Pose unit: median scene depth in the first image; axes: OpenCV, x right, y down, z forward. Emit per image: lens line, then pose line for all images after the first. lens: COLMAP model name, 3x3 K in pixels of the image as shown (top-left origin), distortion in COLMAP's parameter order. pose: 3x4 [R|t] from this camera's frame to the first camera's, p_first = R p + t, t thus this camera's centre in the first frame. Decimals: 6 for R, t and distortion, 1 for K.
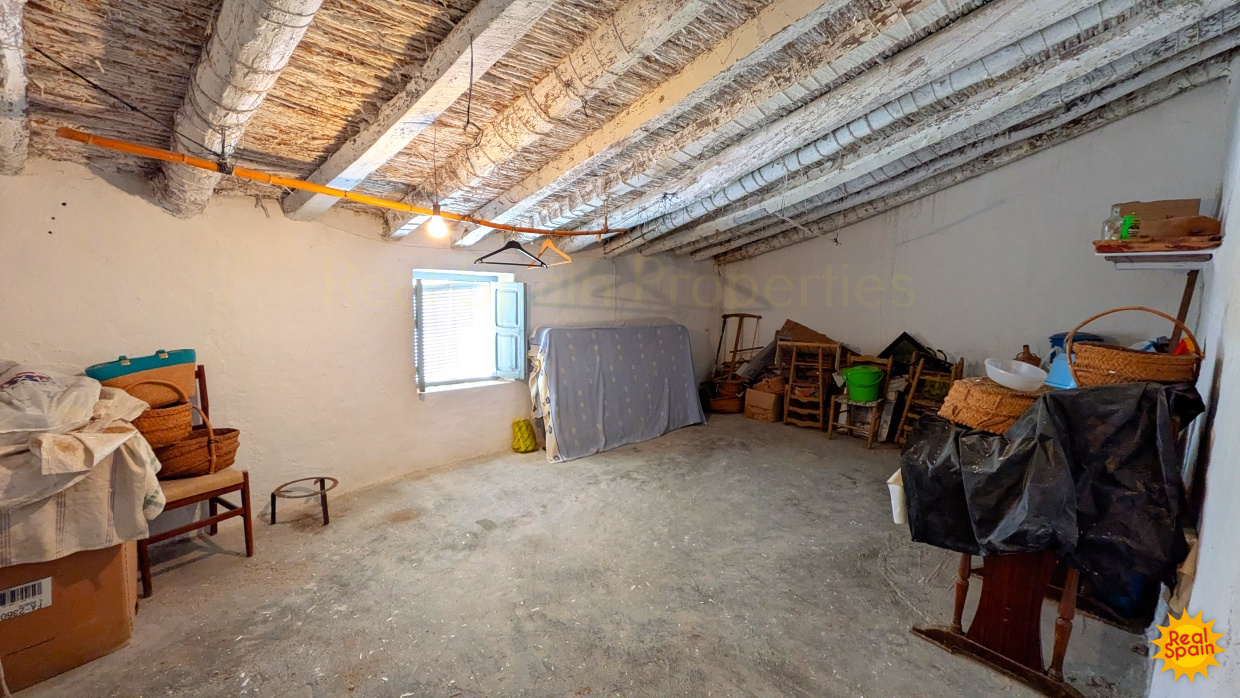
lens RADIAL K [[486.5, 0, 623.2], [0, 486.5, 345.4], [0, 0, 1]] dist [-0.003391, 0.001401]
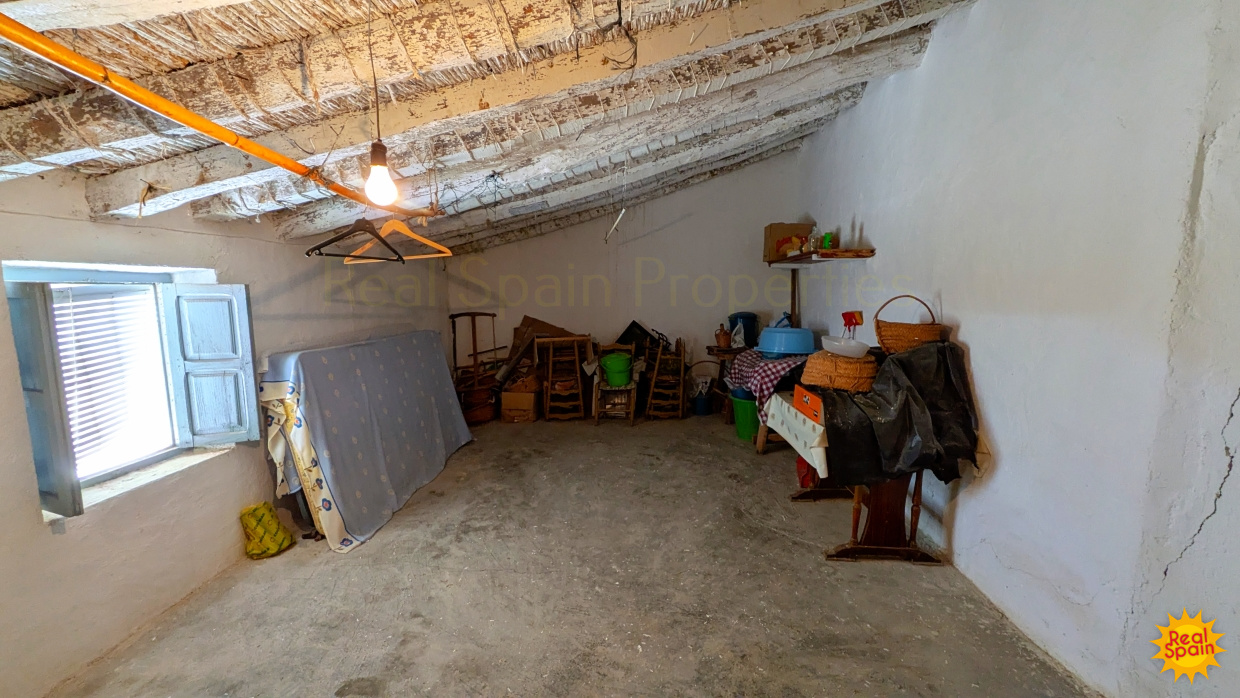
lens RADIAL K [[486.5, 0, 620.3], [0, 486.5, 345.9], [0, 0, 1]] dist [-0.003391, 0.001401]
pose [[0.704644, -0.108376, 0.701236, -0.302388], [0.095988, 0.993742, 0.057129, -0.041048], [-0.703039, 0.027054, 0.710637, 0.233087]]
